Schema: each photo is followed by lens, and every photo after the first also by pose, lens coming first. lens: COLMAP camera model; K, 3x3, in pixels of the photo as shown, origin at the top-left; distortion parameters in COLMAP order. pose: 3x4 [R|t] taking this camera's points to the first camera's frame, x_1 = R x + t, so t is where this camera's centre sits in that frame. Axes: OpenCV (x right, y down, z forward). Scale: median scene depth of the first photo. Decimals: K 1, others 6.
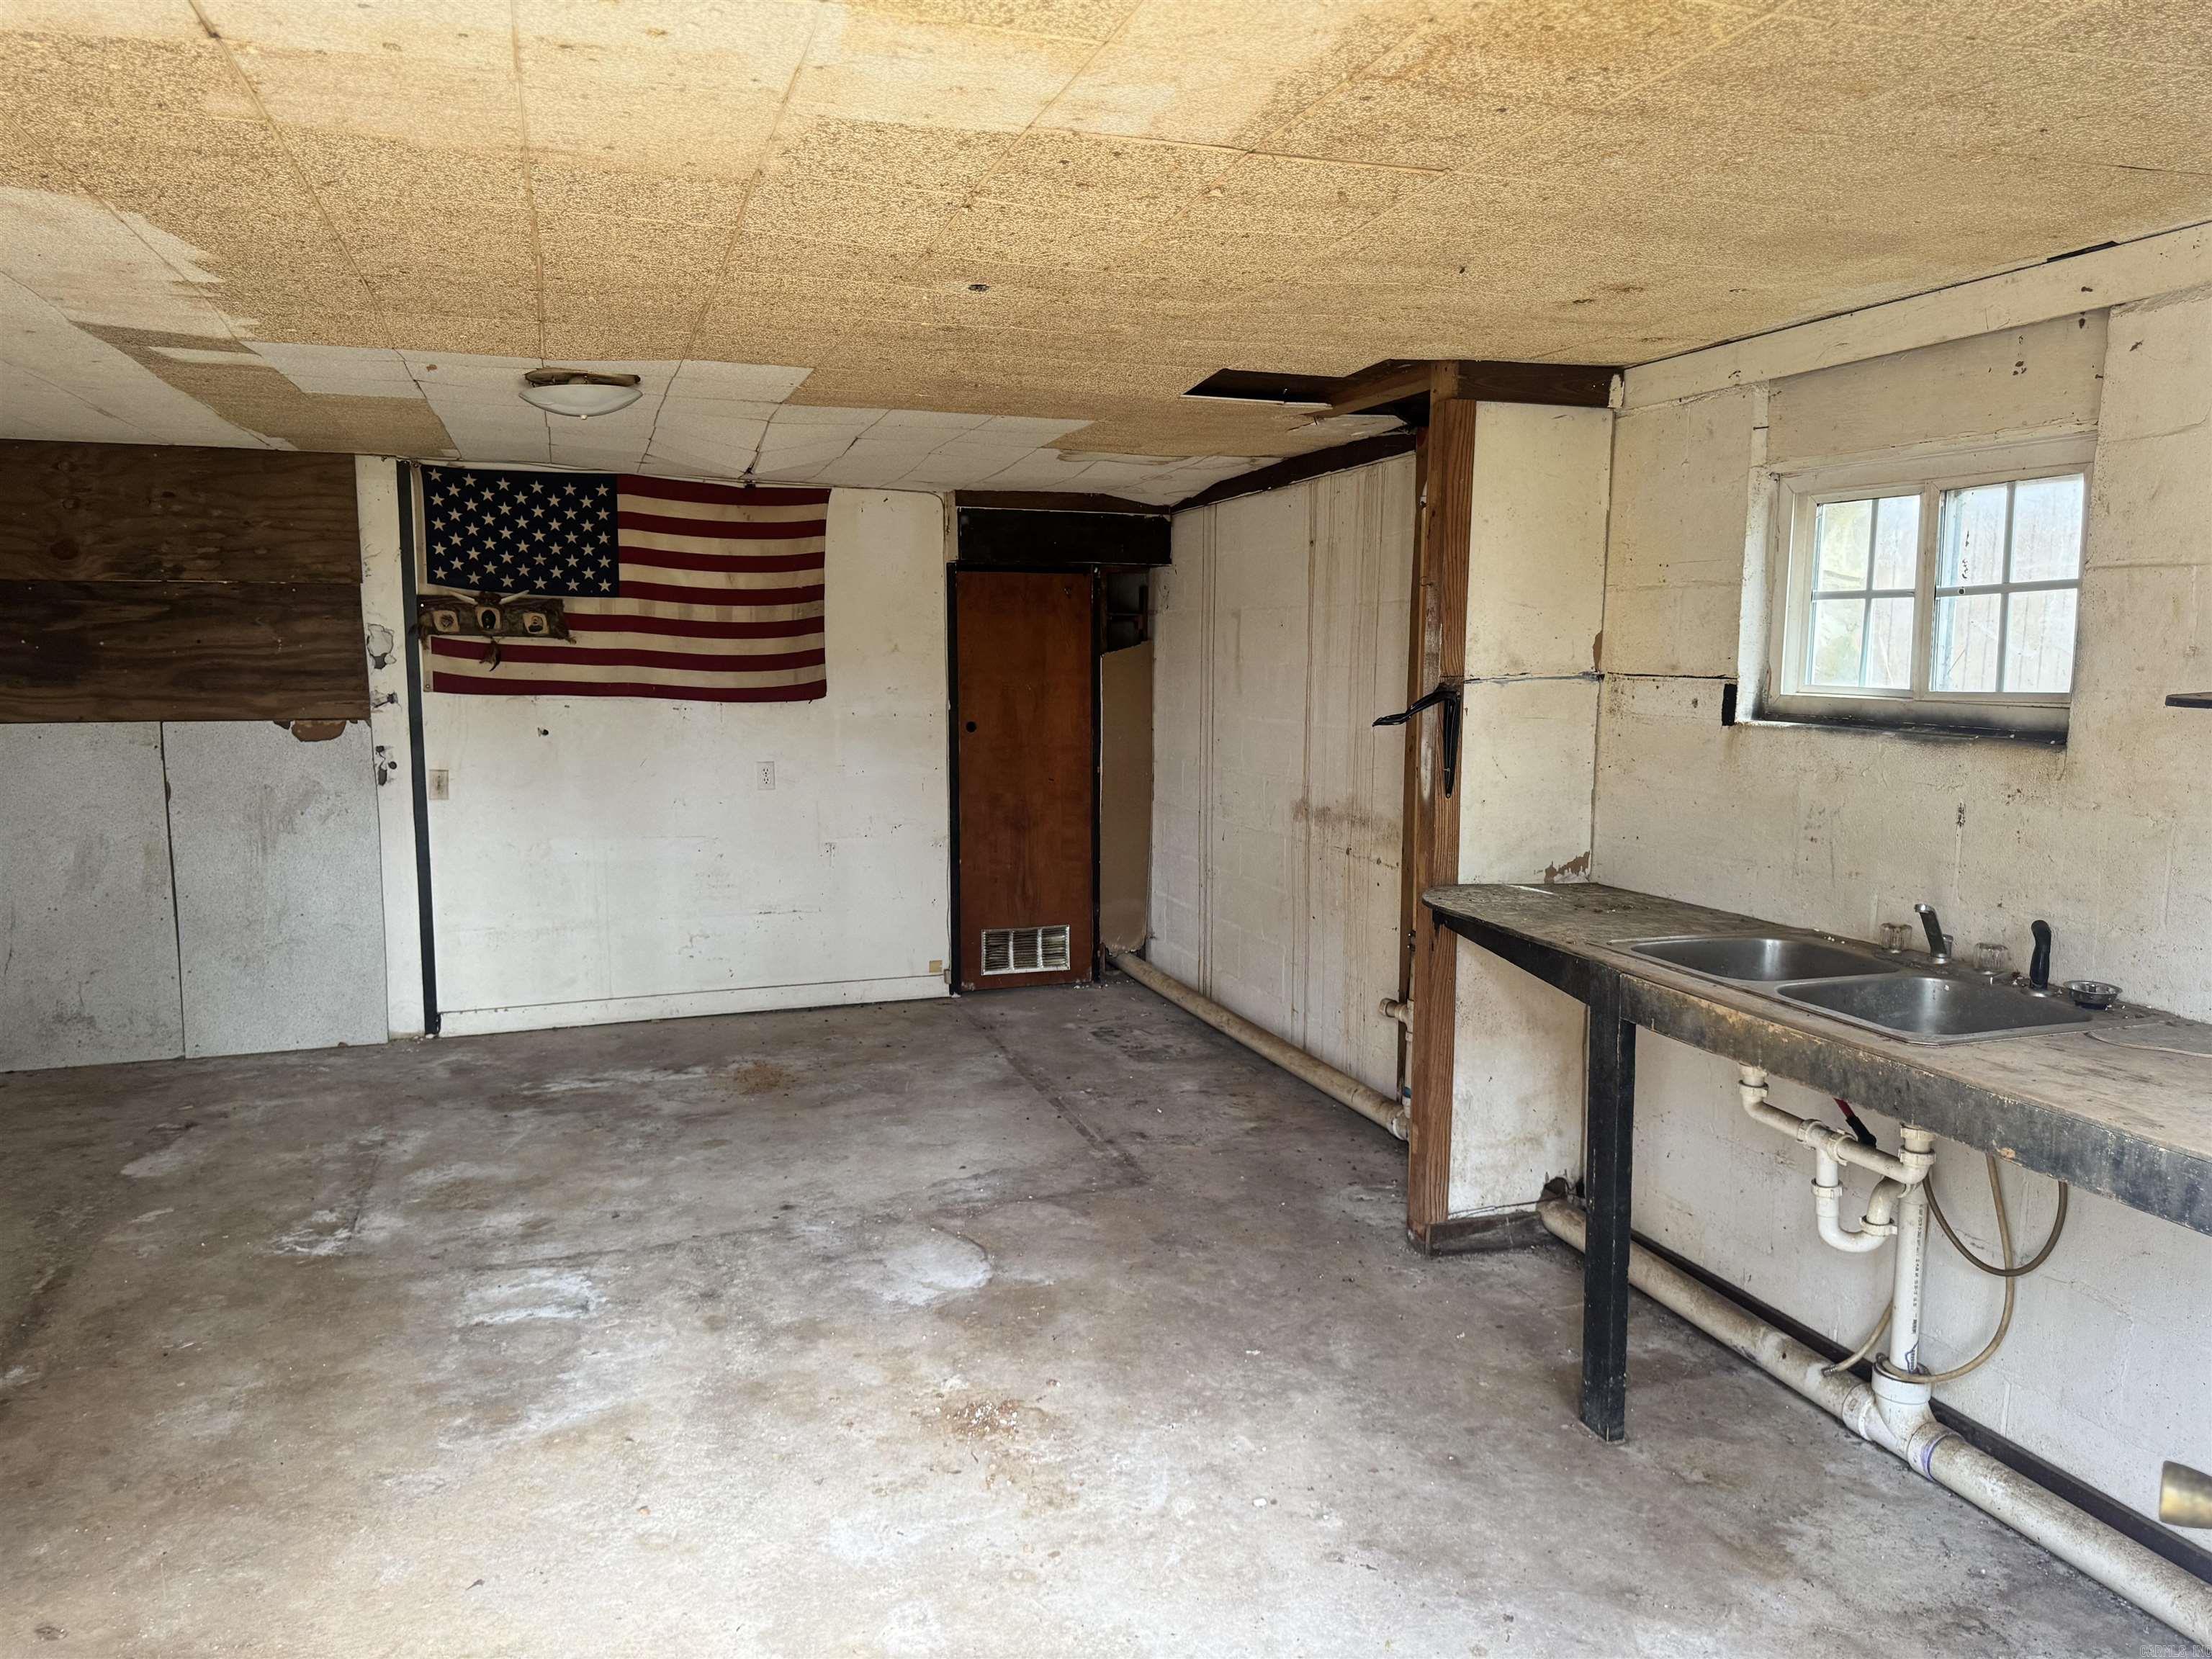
lens RADIAL K [[1558.2, 0, 1105.4], [0, 1558.2, 821.3], [0, 0, 1]] dist [0.053608, -0.056636]
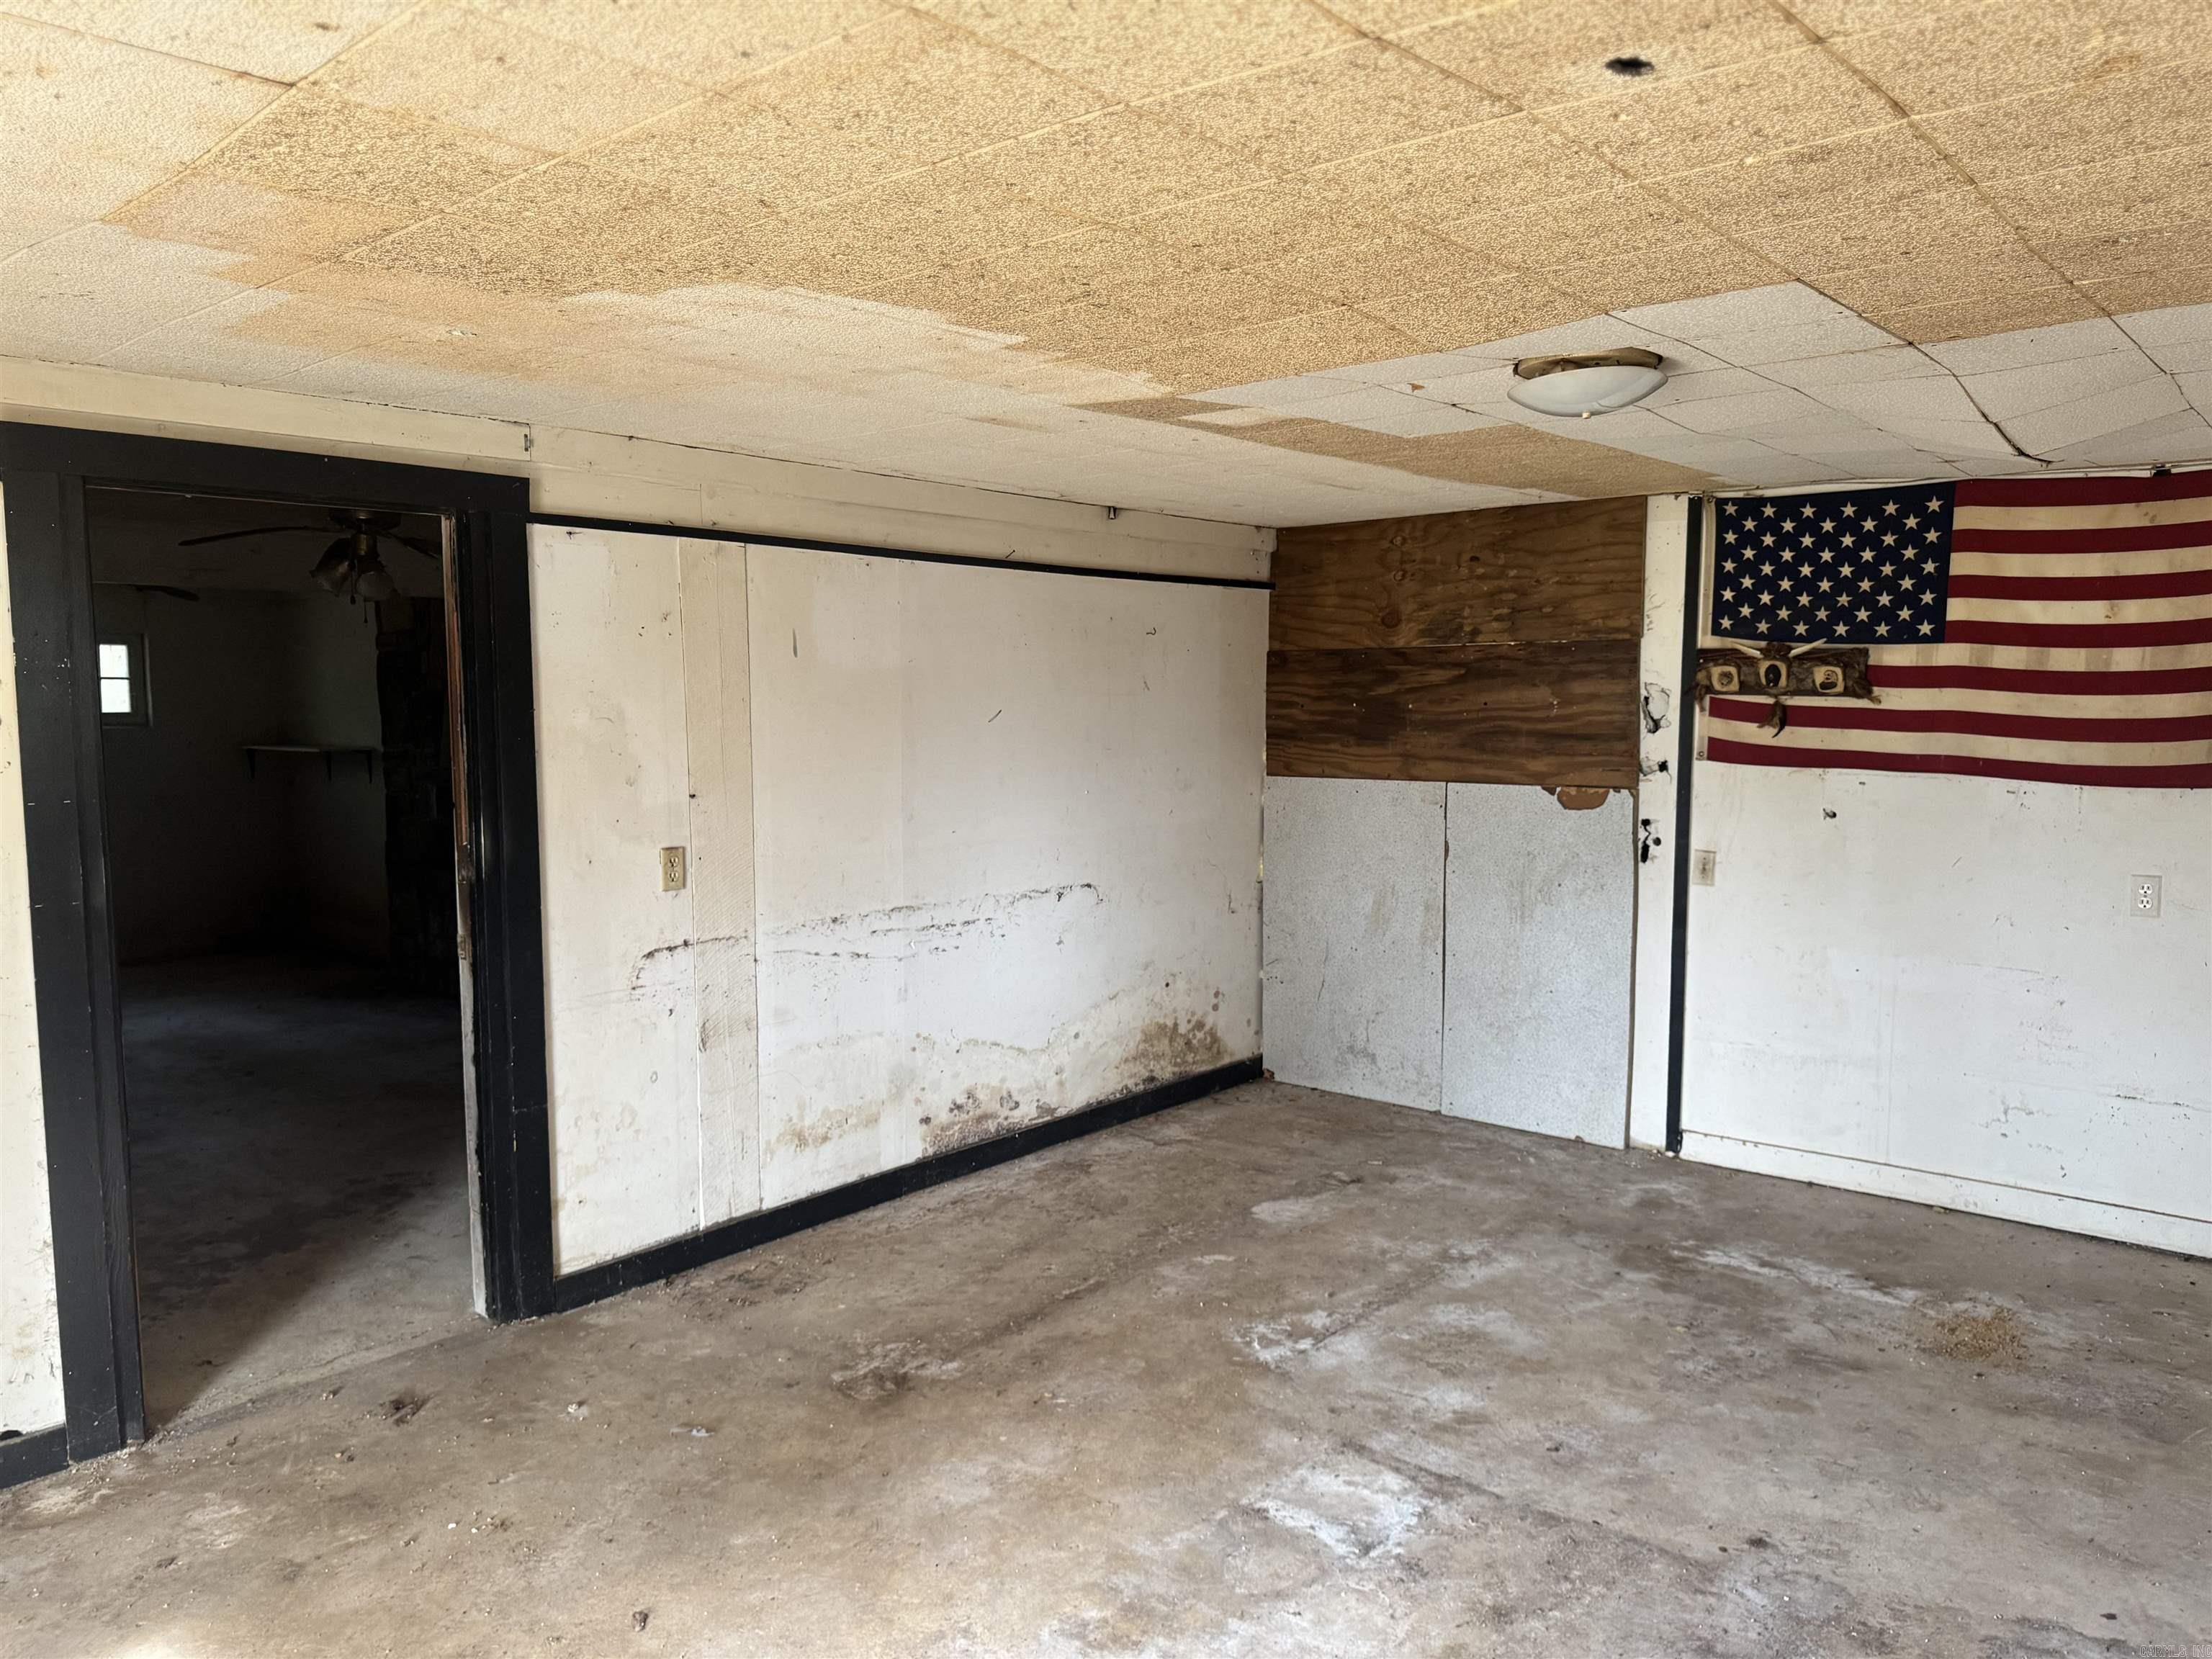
lens RADIAL K [[1558.2, 0, 1105.2], [0, 1558.2, 835.6], [0, 0, 1]] dist [0.053608, -0.056636]
pose [[0.497219, 0.074238, -0.864443, 0.167452], [-0.096461, 0.994886, 0.029957, -0.037372], [0.862246, 0.068489, 0.501838, 0.302298]]
